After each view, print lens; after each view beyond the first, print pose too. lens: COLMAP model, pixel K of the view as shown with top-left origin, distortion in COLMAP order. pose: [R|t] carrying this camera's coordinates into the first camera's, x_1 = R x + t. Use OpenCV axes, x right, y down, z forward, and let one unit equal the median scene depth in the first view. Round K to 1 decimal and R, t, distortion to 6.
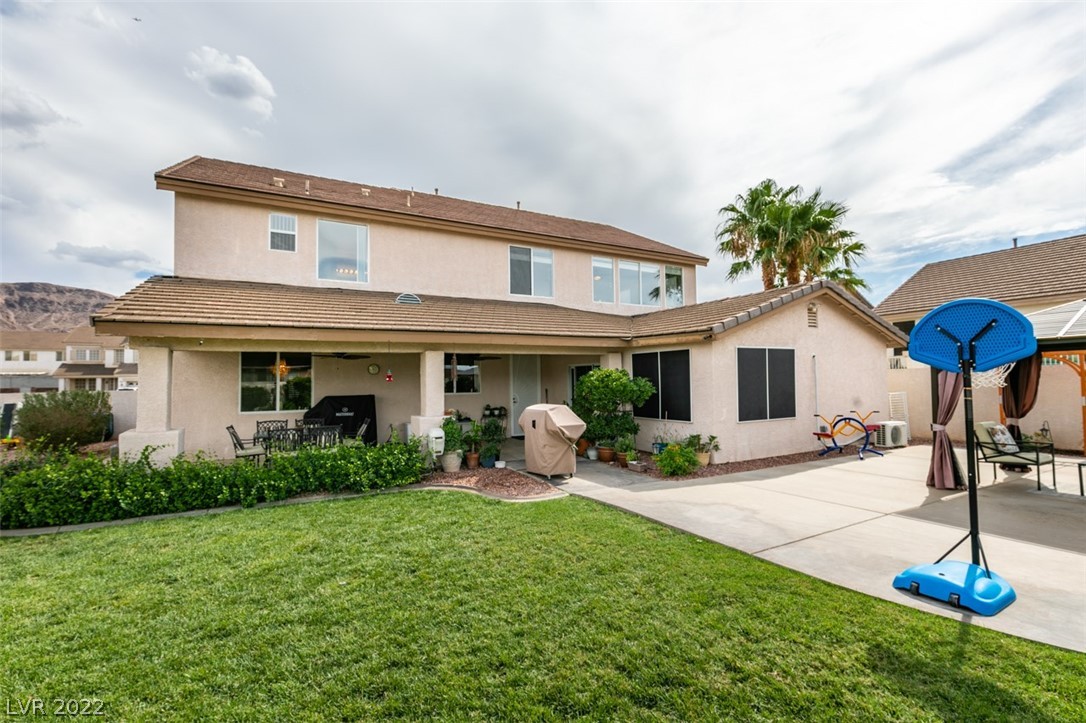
lens RADIAL K [[490.5, 0, 543.0], [0, 490.5, 361.5], [0, 0, 1]] dist [0.001151, -0.000307]
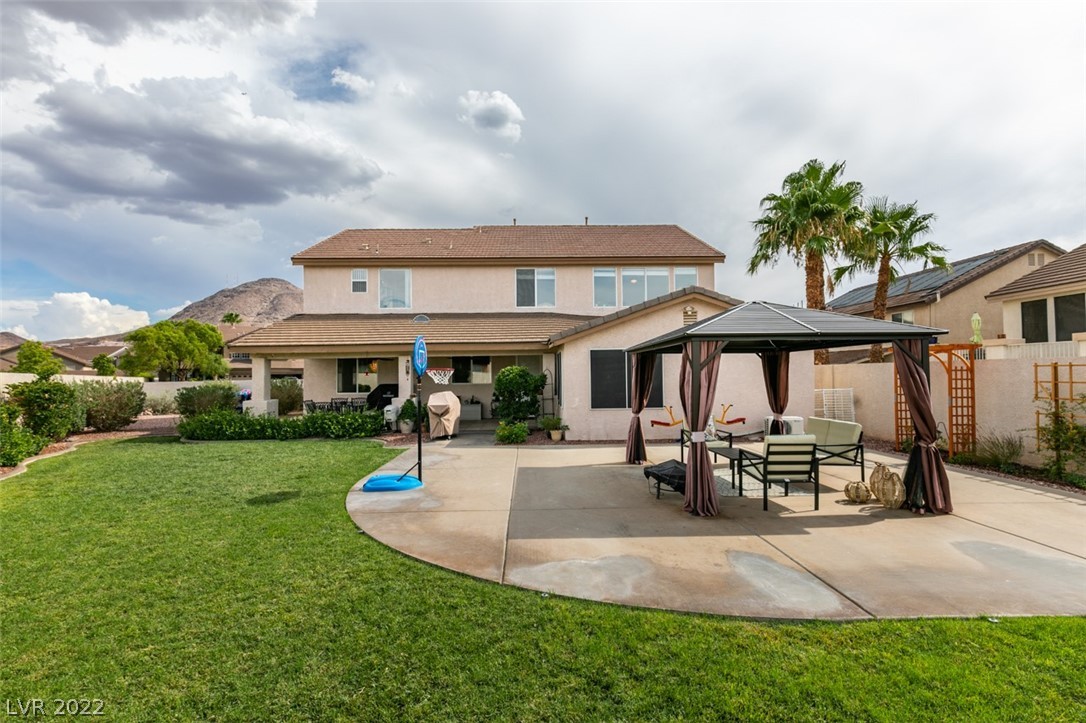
lens RADIAL K [[496.7, 0, 543.0], [0, 496.7, 361.5], [0, 0, 1]] dist [0.023712, 0.000012]
pose [[0.883194, -0.007714, -0.468944, 0.602113], [0.017629, 0.999704, 0.016757, -0.014886], [0.468676, -0.023067, 0.883069, -0.122930]]
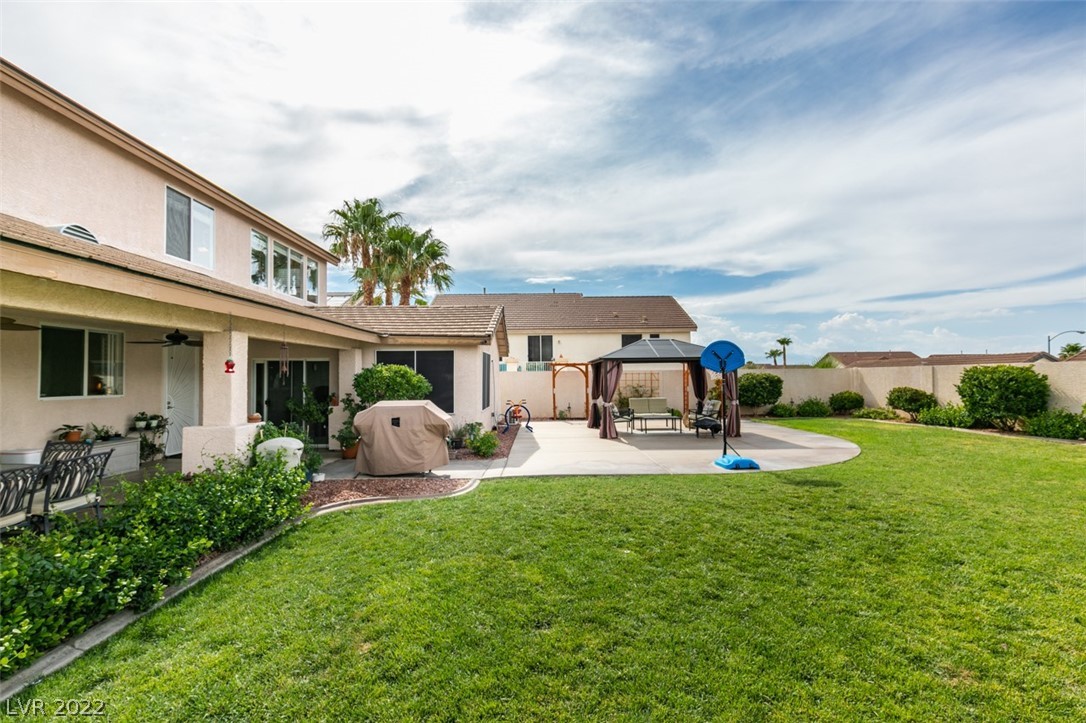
lens RADIAL K [[486.7, 0, 543.0], [0, 486.7, 361.5], [0, 0, 1]] dist [0.002128, 0.000222]
pose [[0.473086, 0.037095, 0.880235, -0.420460], [-0.032493, 0.999168, -0.024644, 0.015085], [-0.880417, -0.016943, 0.473898, 0.182291]]
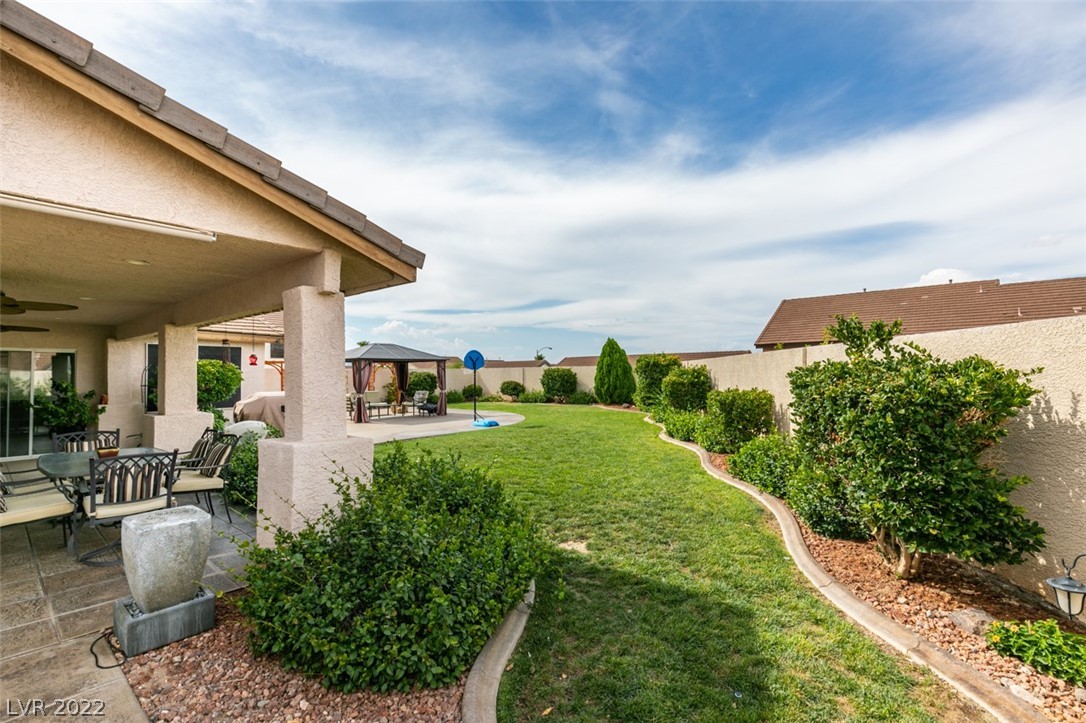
lens RADIAL K [[490.5, 0, 543.0], [0, 490.5, 361.5], [0, 0, 1]] dist [0.001151, -0.000307]
pose [[-0.364006, 0.039028, 0.930579, -0.761707], [-0.023780, 0.998407, -0.051174, 0.038050], [-0.931093, -0.040757, -0.362498, 0.517436]]
